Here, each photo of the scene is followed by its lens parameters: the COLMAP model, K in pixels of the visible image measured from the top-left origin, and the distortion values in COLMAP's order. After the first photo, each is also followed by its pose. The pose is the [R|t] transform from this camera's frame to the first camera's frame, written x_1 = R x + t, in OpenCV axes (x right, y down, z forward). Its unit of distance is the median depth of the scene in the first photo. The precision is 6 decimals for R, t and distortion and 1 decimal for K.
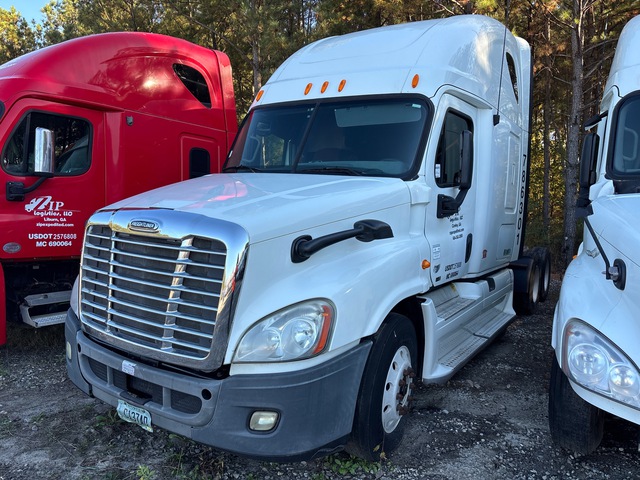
lens RADIAL K [[481.8, 0, 315.1], [0, 481.8, 244.8], [0, 0, 1]] dist [0.000420, -0.011234]
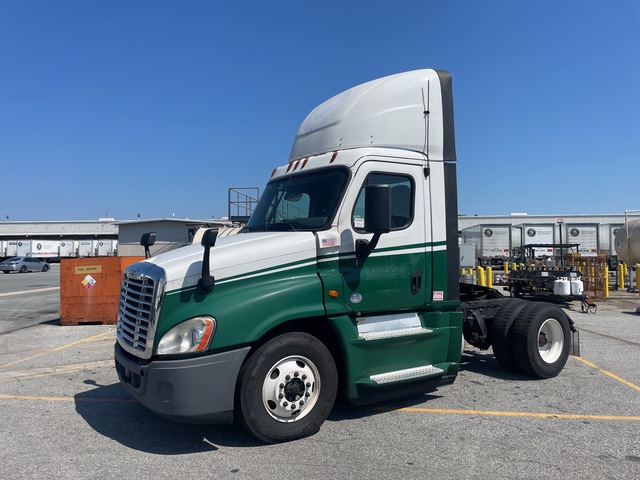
lens RADIAL K [[481.8, 0, 314.4], [0, 481.8, 223.2], [0, 0, 1]] dist [0.000420, -0.011234]
pose [[0.913587, -0.078881, -0.398919, 0.864731], [0.026017, 0.990334, -0.136243, 0.030750], [0.405810, 0.114092, 0.906809, -0.279025]]
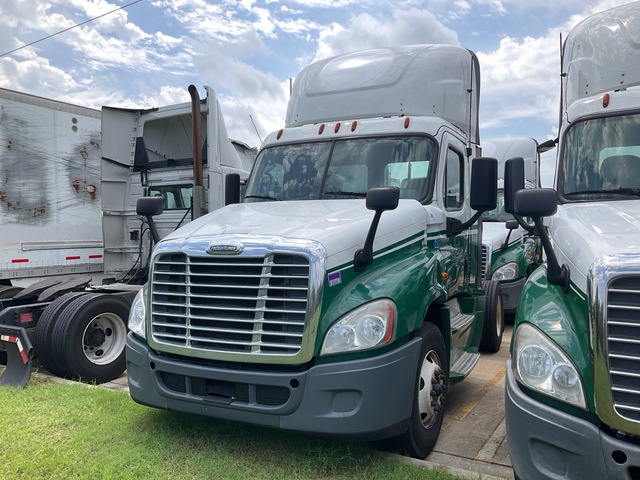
lens RADIAL K [[534.0, 0, 320.1], [0, 534.0, 246.6], [0, 0, 1]] dist [-0.009703, 0.007445]
pose [[0.990549, -0.044000, 0.129914, -0.280208], [0.055254, 0.994905, -0.084331, 0.073690], [-0.125541, 0.090712, 0.987933, -0.286006]]
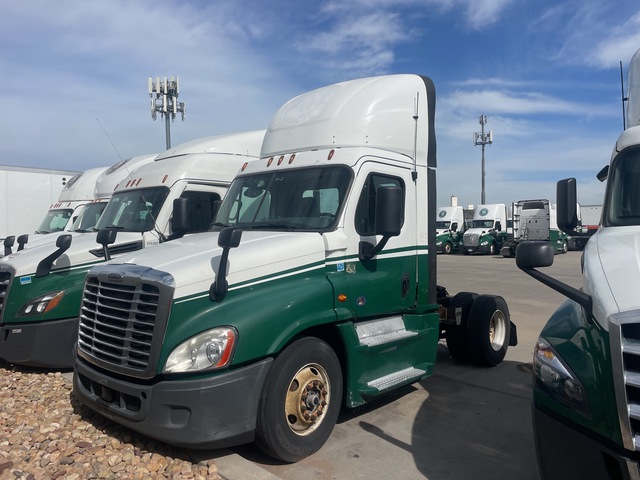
lens RADIAL K [[481.8, 0, 321.7], [0, 481.8, 230.8], [0, 0, 1]] dist [0.000420, -0.011234]
pose [[0.990592, -0.045779, -0.128962, 0.412786], [0.031034, 0.992983, -0.114110, 0.006549], [0.133281, 0.109034, 0.985062, -0.309997]]
